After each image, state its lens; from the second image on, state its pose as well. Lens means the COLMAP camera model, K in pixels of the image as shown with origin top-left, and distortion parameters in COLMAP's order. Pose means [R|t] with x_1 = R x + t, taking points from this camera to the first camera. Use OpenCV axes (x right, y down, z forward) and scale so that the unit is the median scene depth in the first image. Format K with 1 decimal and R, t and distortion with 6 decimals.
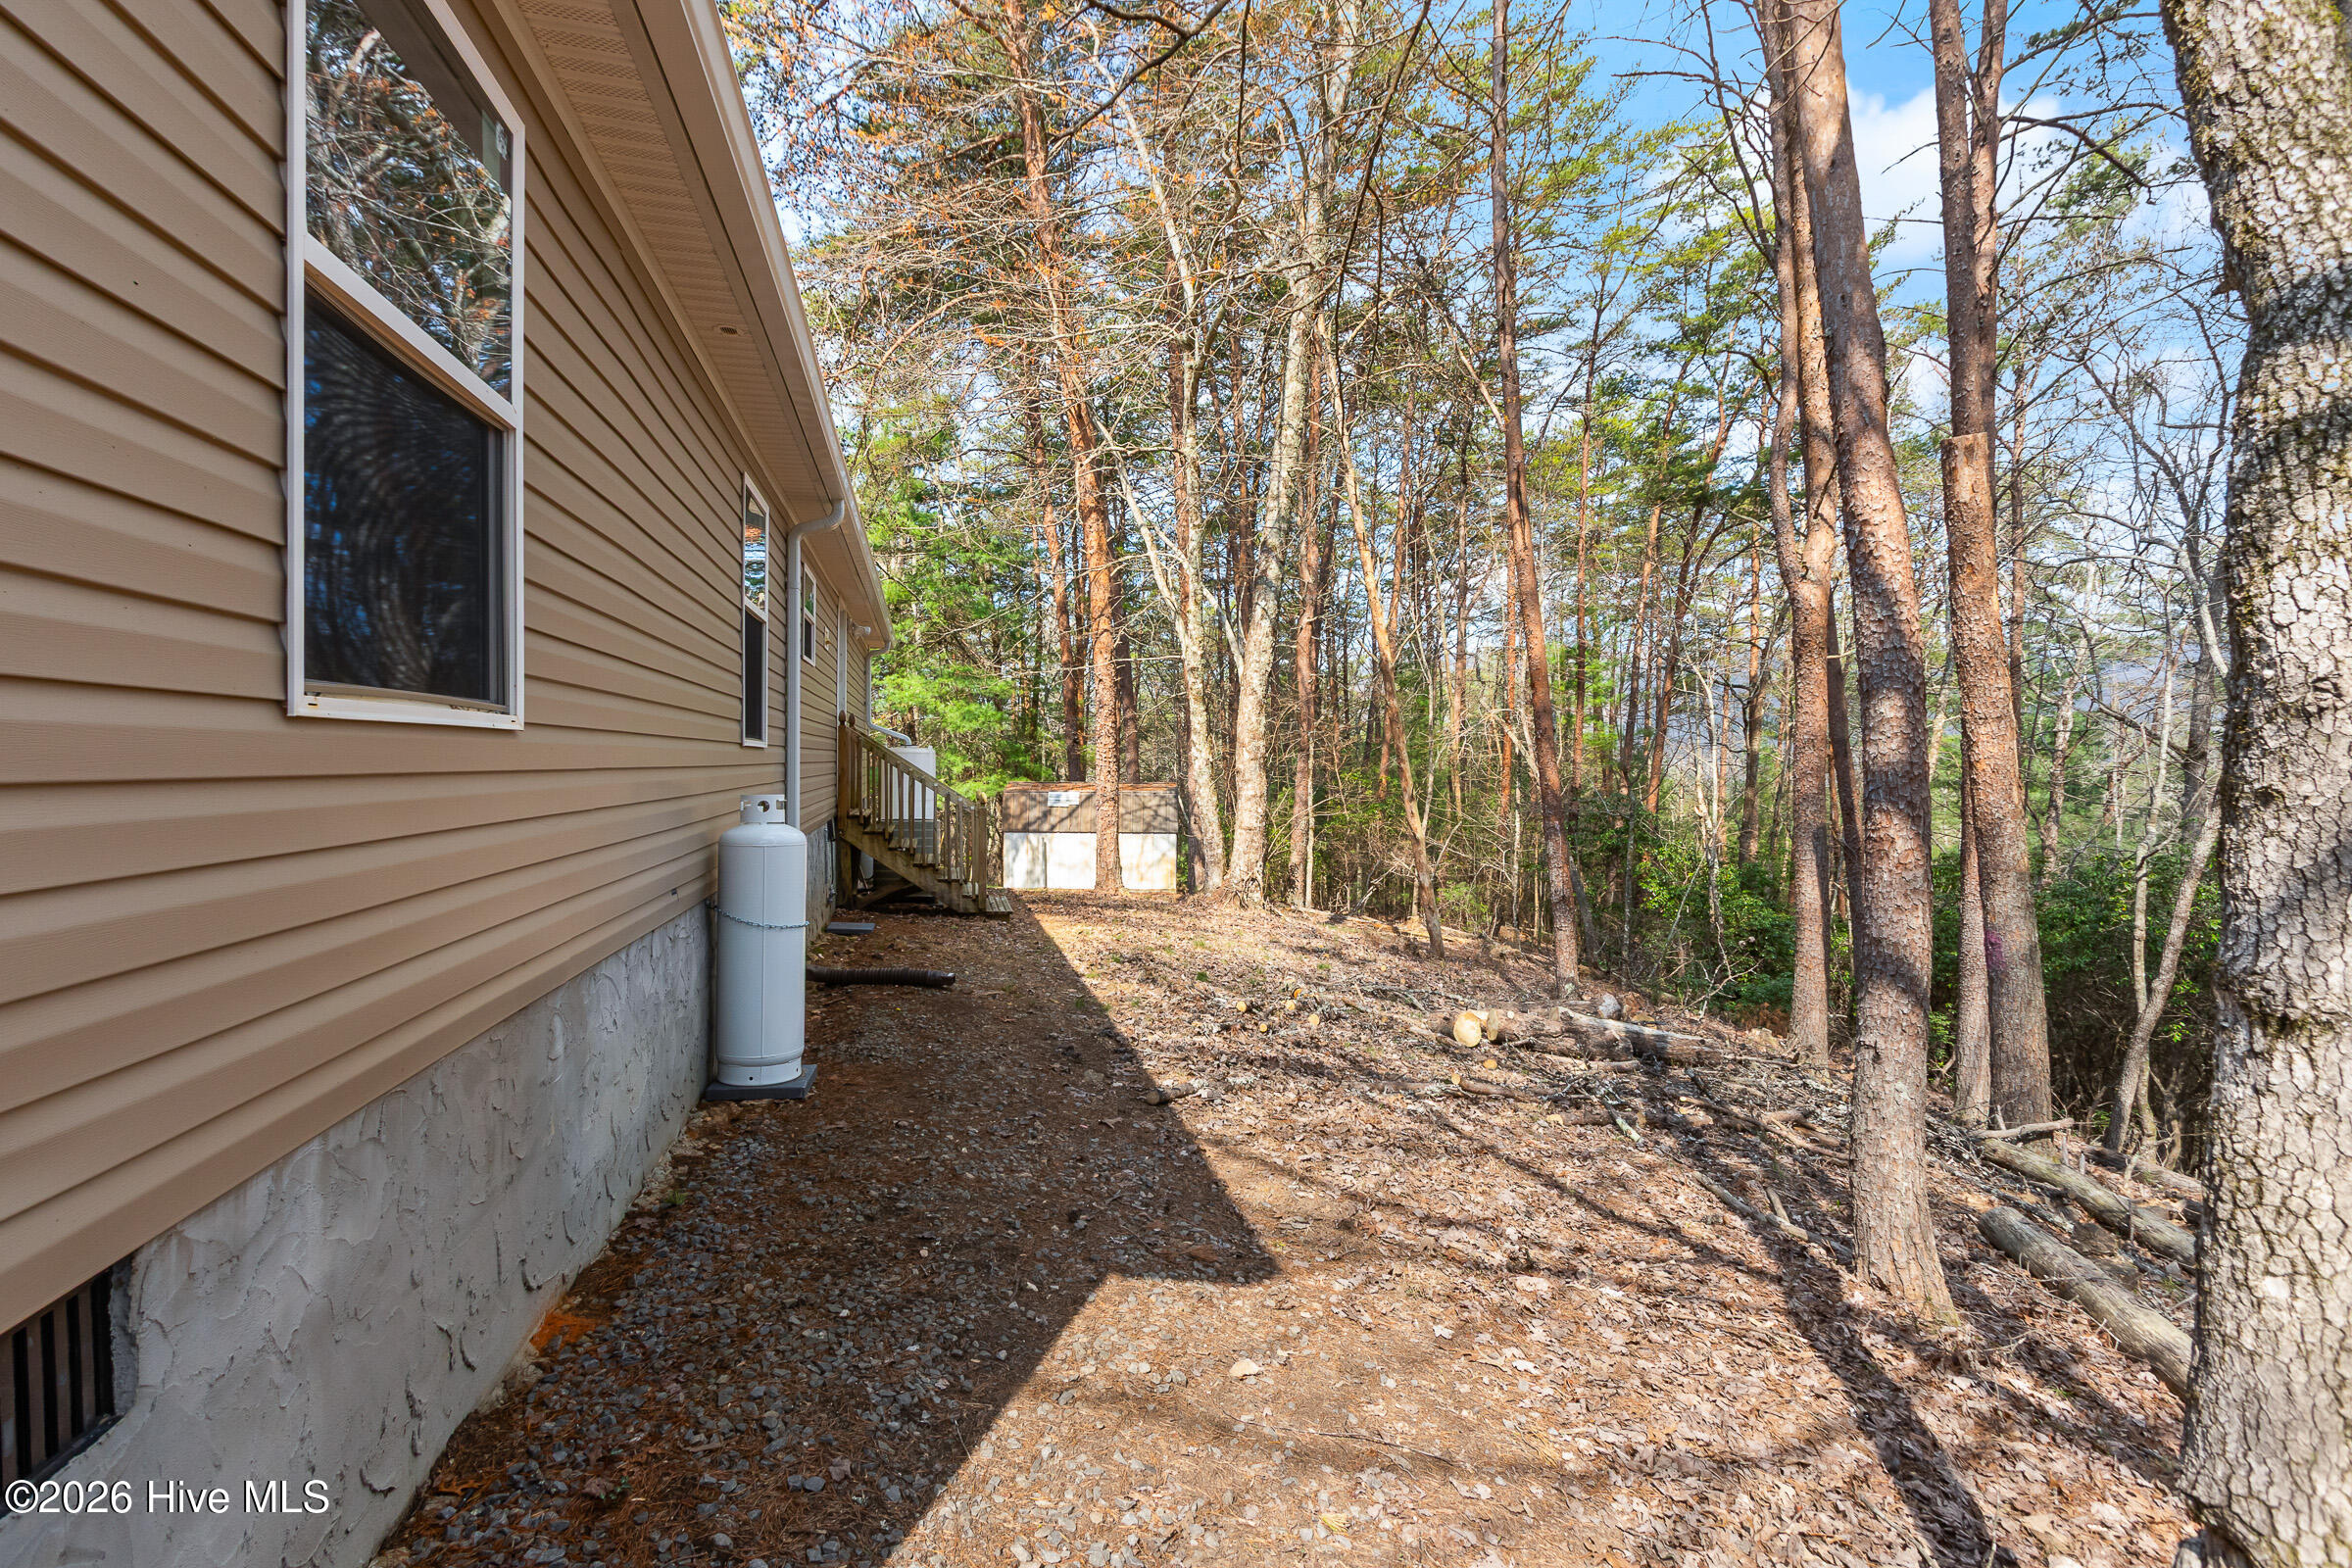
lens RADIAL K [[1100.0, 0, 1176.0], [0, 1100.0, 784.0], [0, 0, 1]] dist [0.007673, 0.000642]
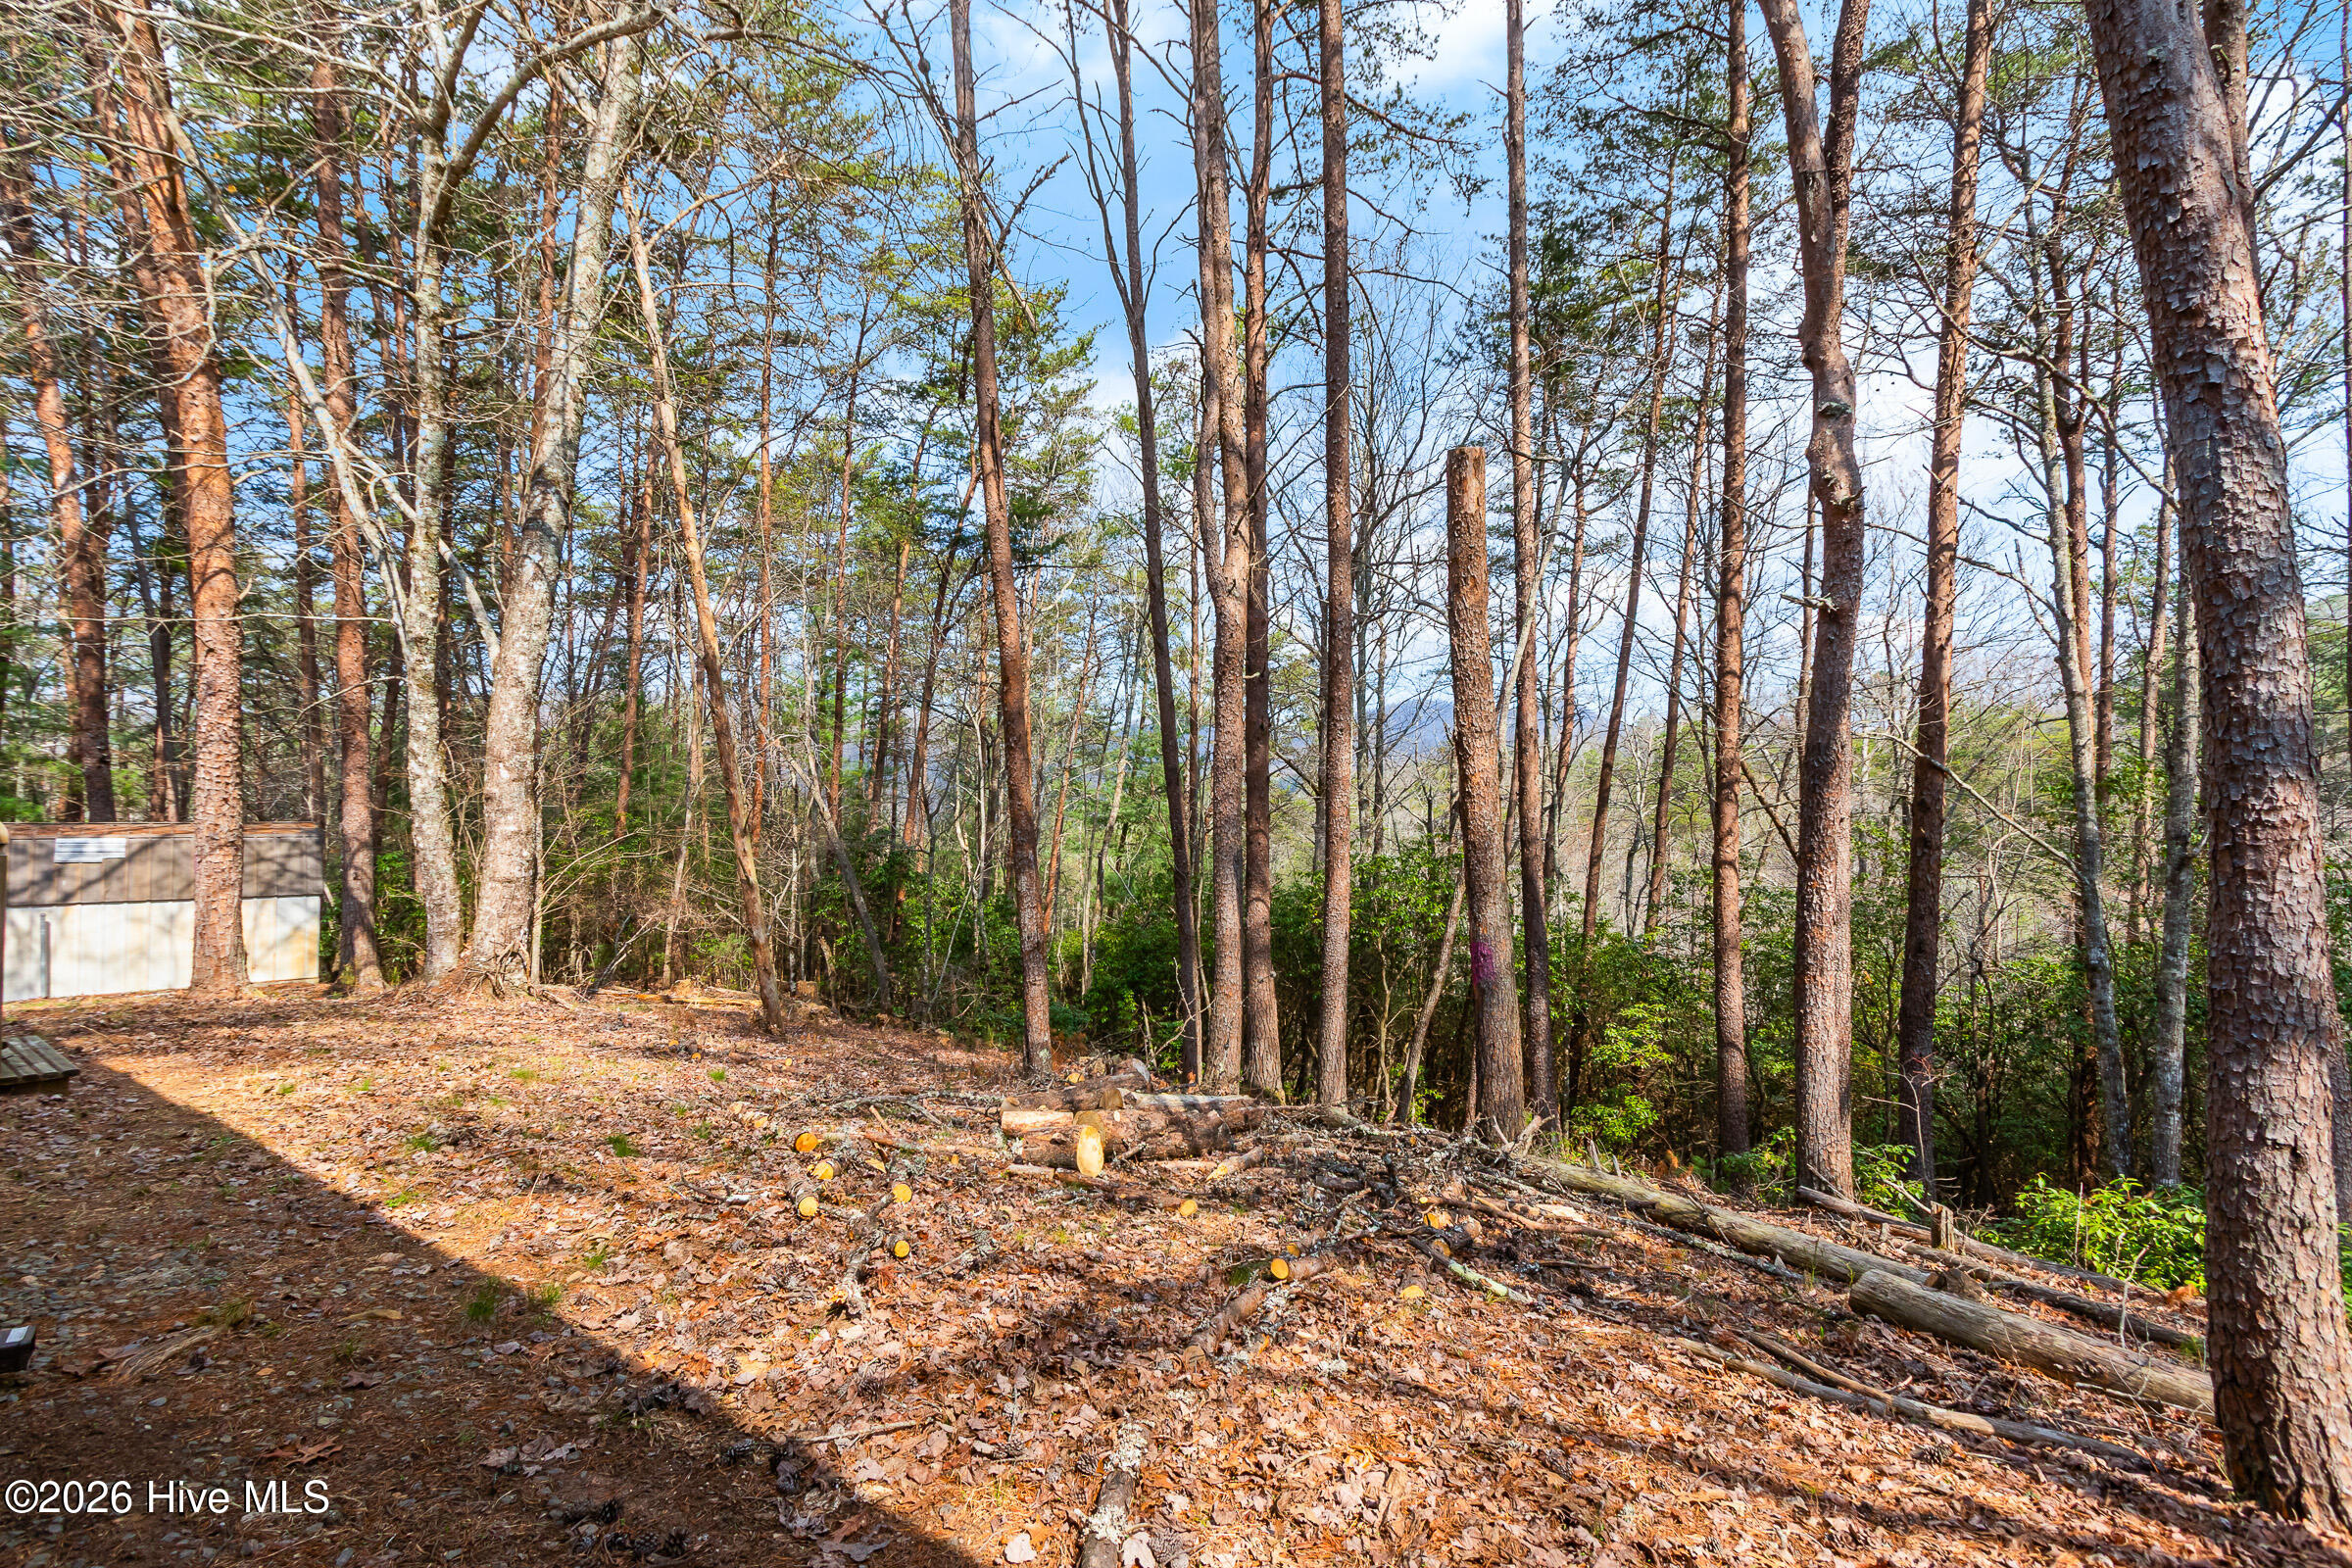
lens RADIAL K [[1100.0, 0, 1176.0], [0, 1100.0, 784.0], [0, 0, 1]] dist [0.007673, 0.000642]
pose [[0.761764, 0.010778, 0.647765, -0.062084], [0.013930, 0.999358, -0.033009, 0.008708], [-0.647705, 0.034169, 0.761125, 0.201233]]
